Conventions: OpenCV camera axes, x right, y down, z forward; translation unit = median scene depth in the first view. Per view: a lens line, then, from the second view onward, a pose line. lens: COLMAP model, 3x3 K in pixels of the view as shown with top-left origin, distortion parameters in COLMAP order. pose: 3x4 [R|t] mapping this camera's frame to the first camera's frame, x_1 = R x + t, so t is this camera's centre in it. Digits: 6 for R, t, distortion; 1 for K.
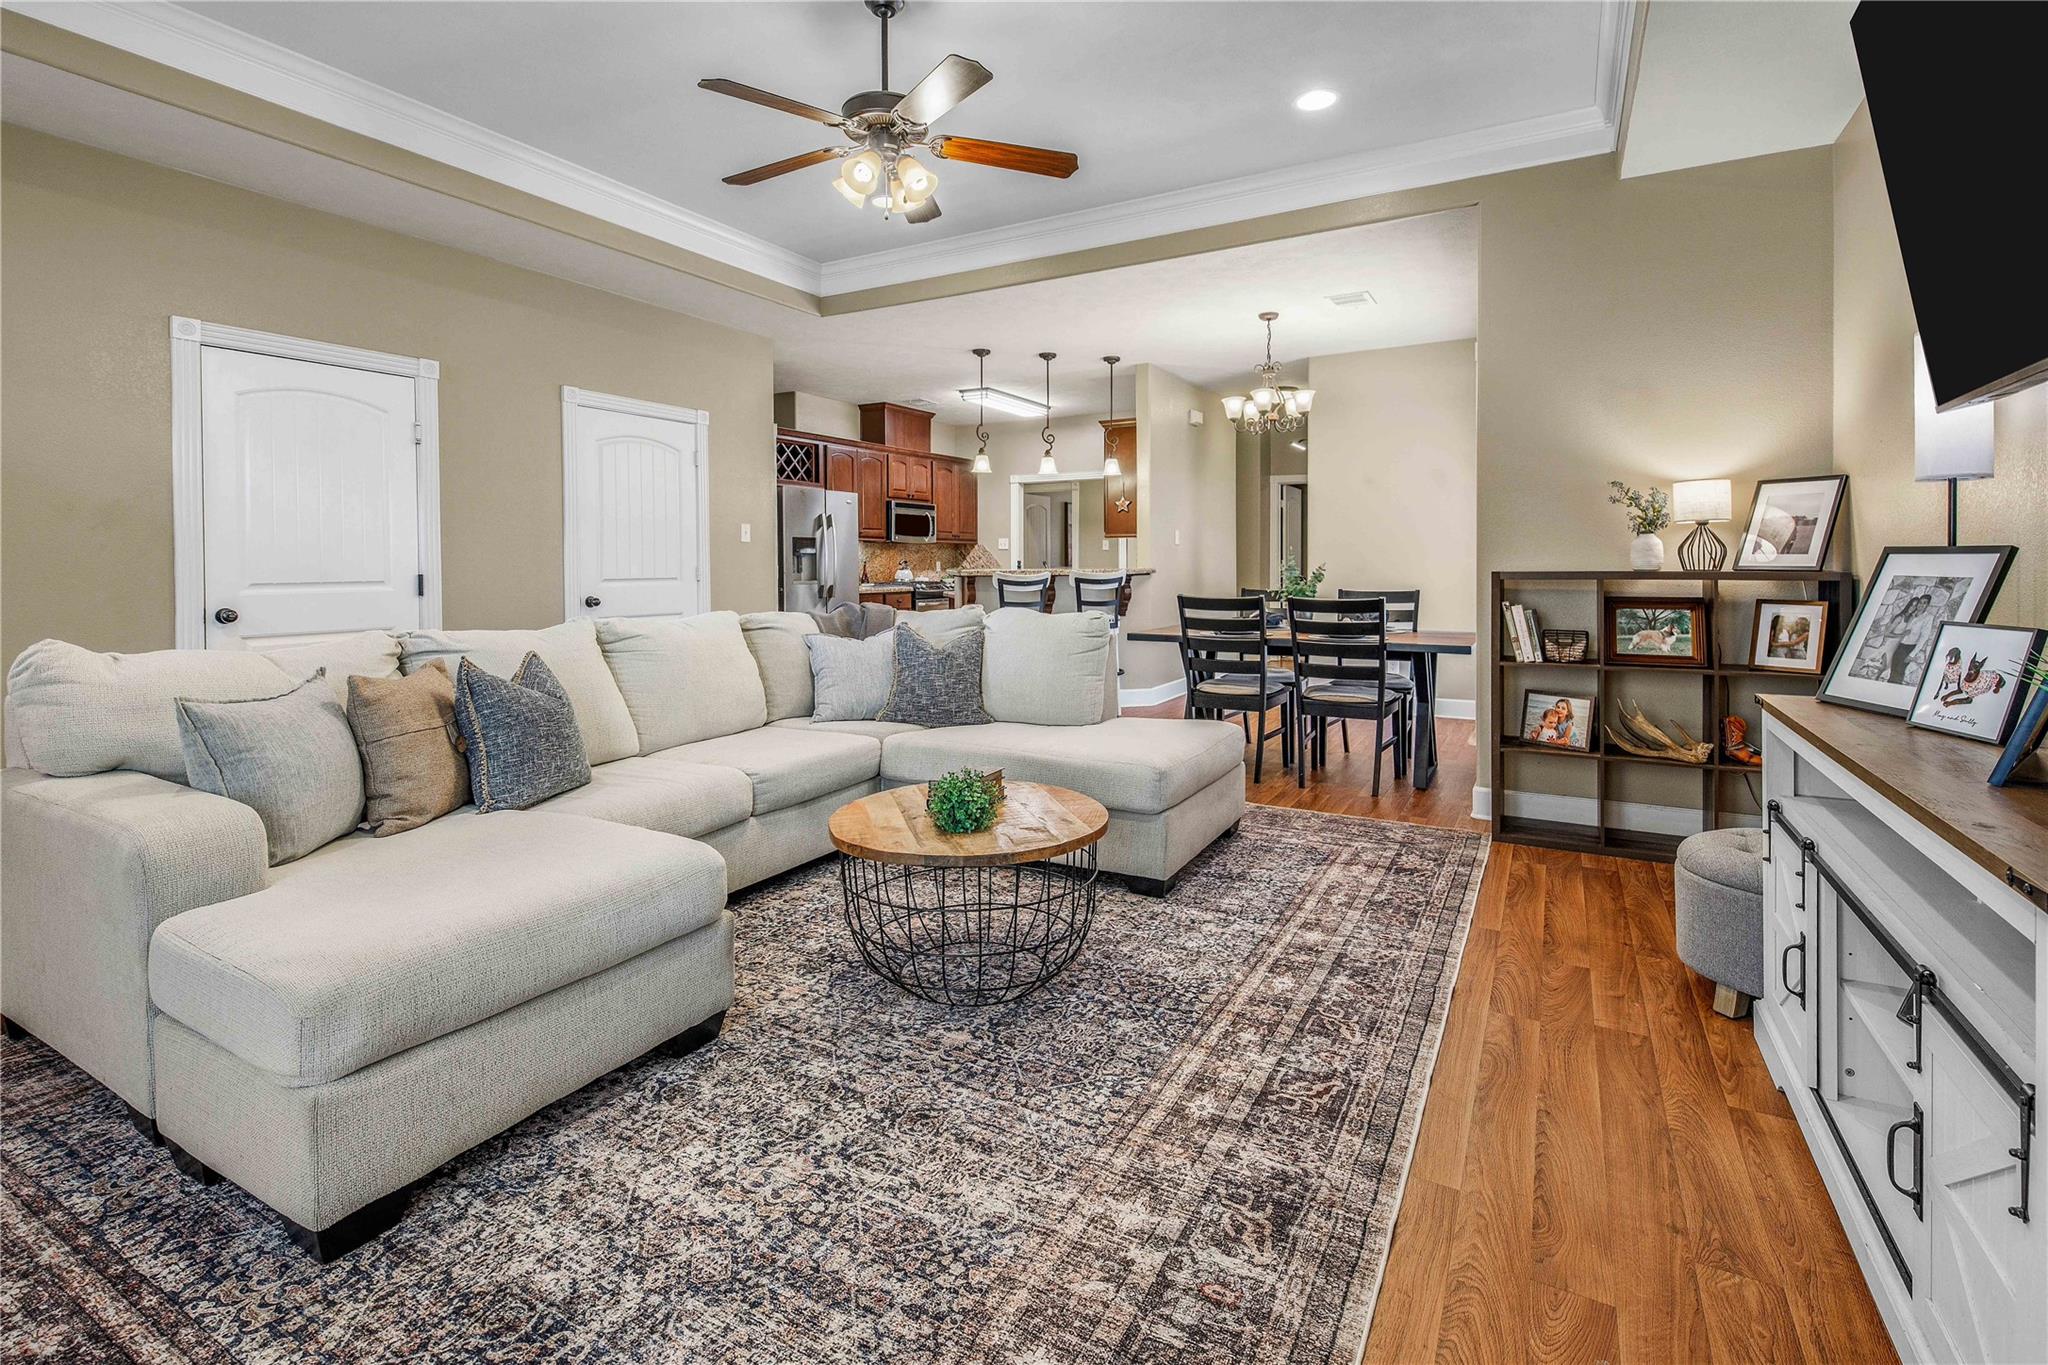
lens RADIAL K [[993.2, 0, 1082.9], [0, 993.2, 666.7], [0, 0, 1]] dist [0.005632, -0.000622]
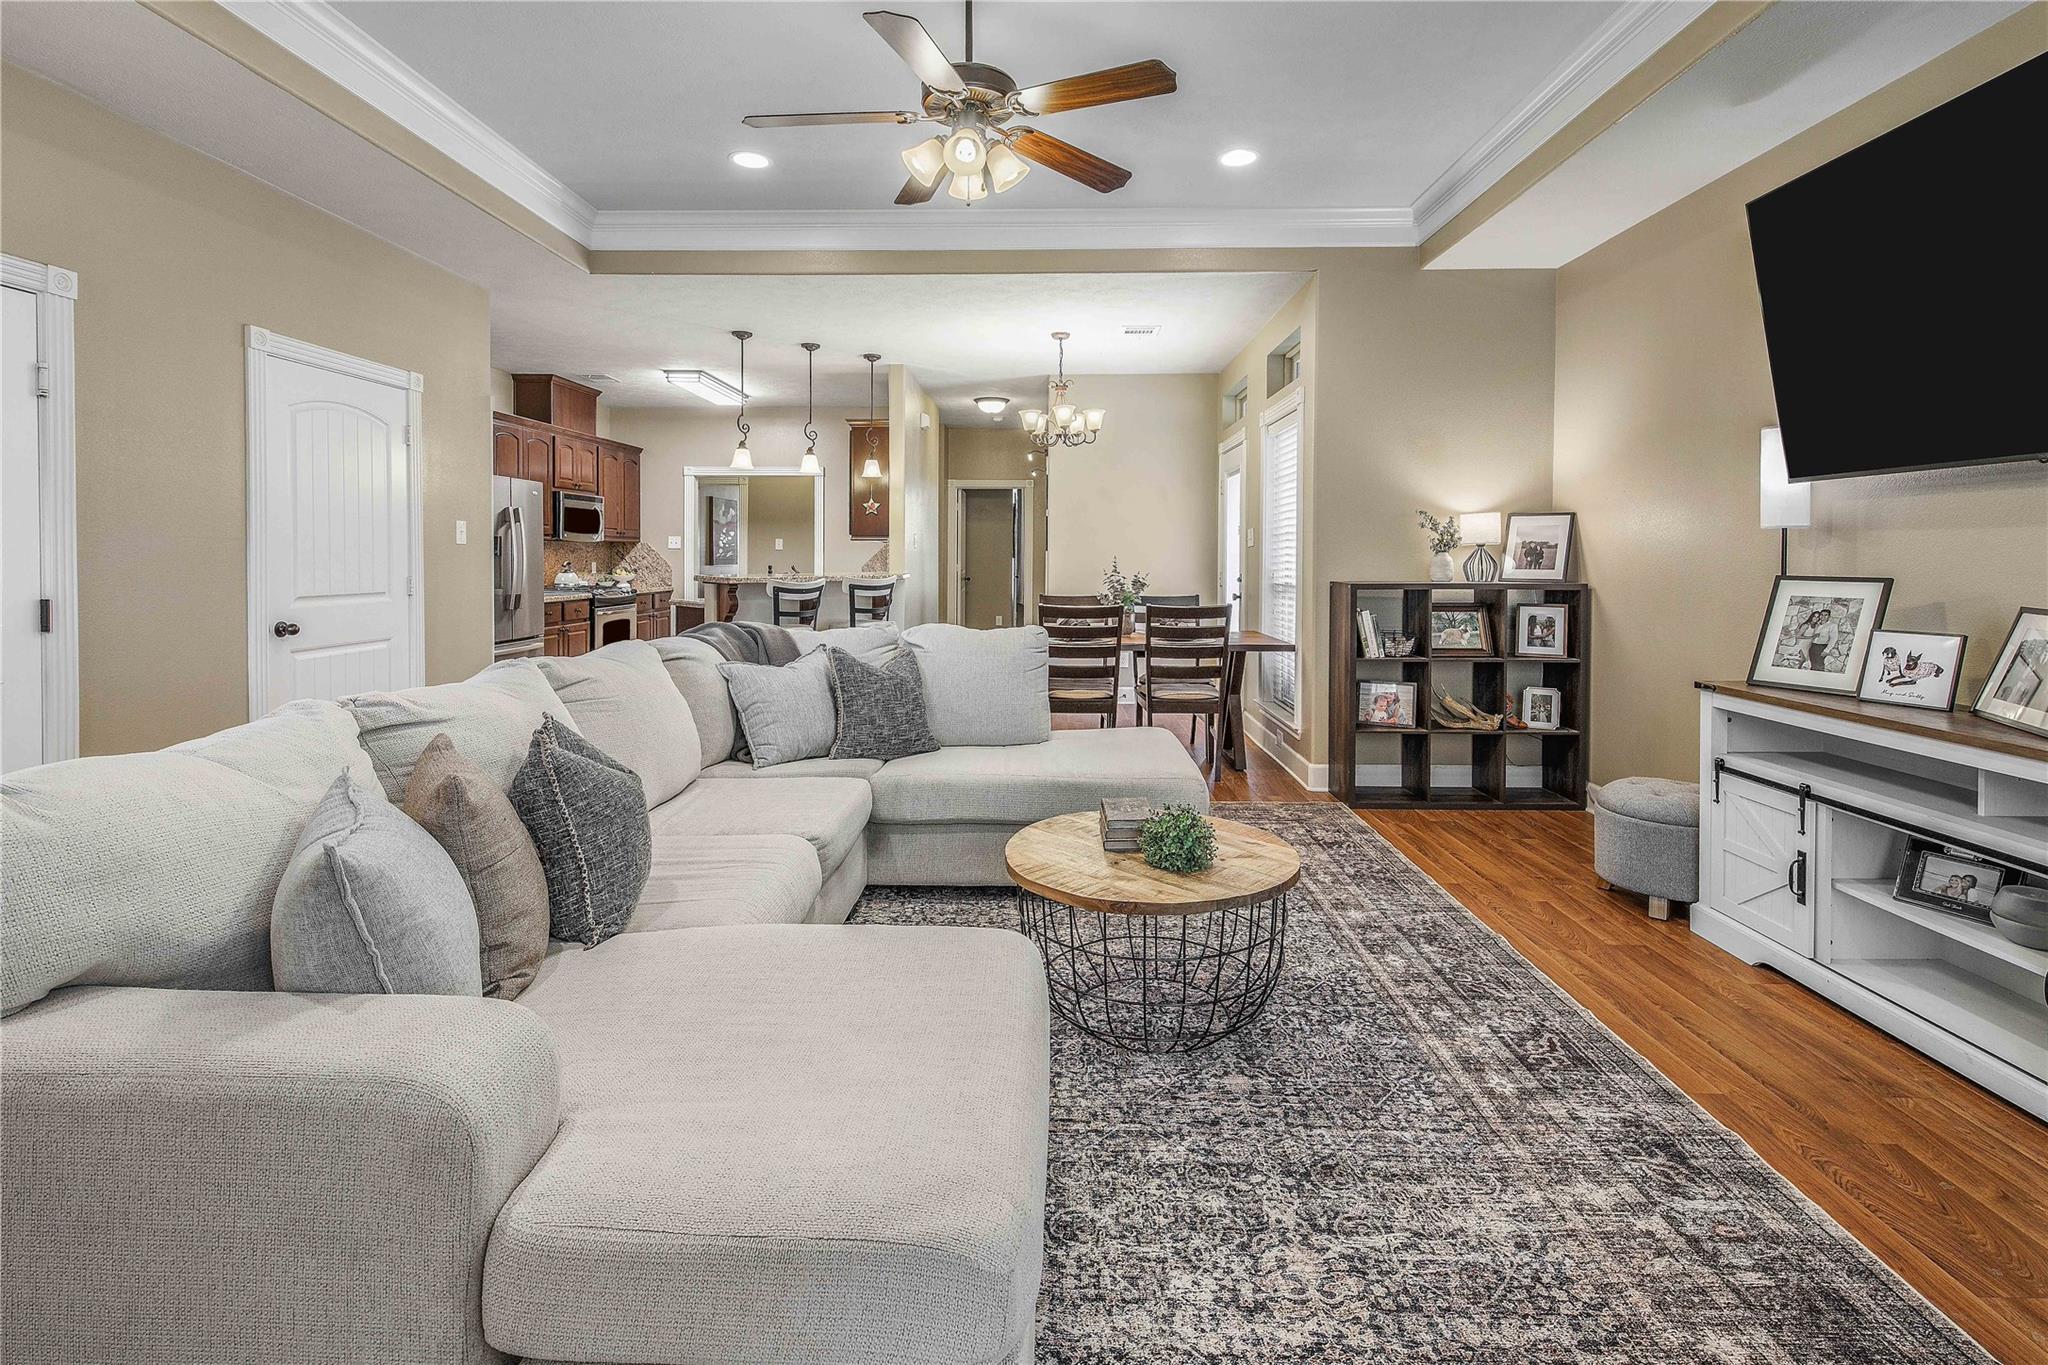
lens RADIAL K [[956.2, 0, 1091.0], [0, 956.2, 657.5], [0, 0, 1]] dist [0.001516, -0.001150]
pose [[0.877263, -0.046211, 0.477780, -0.540397], [0.044830, 0.998892, 0.014300, -0.048525], [-0.477911, 0.008874, 0.878363, 0.193689]]
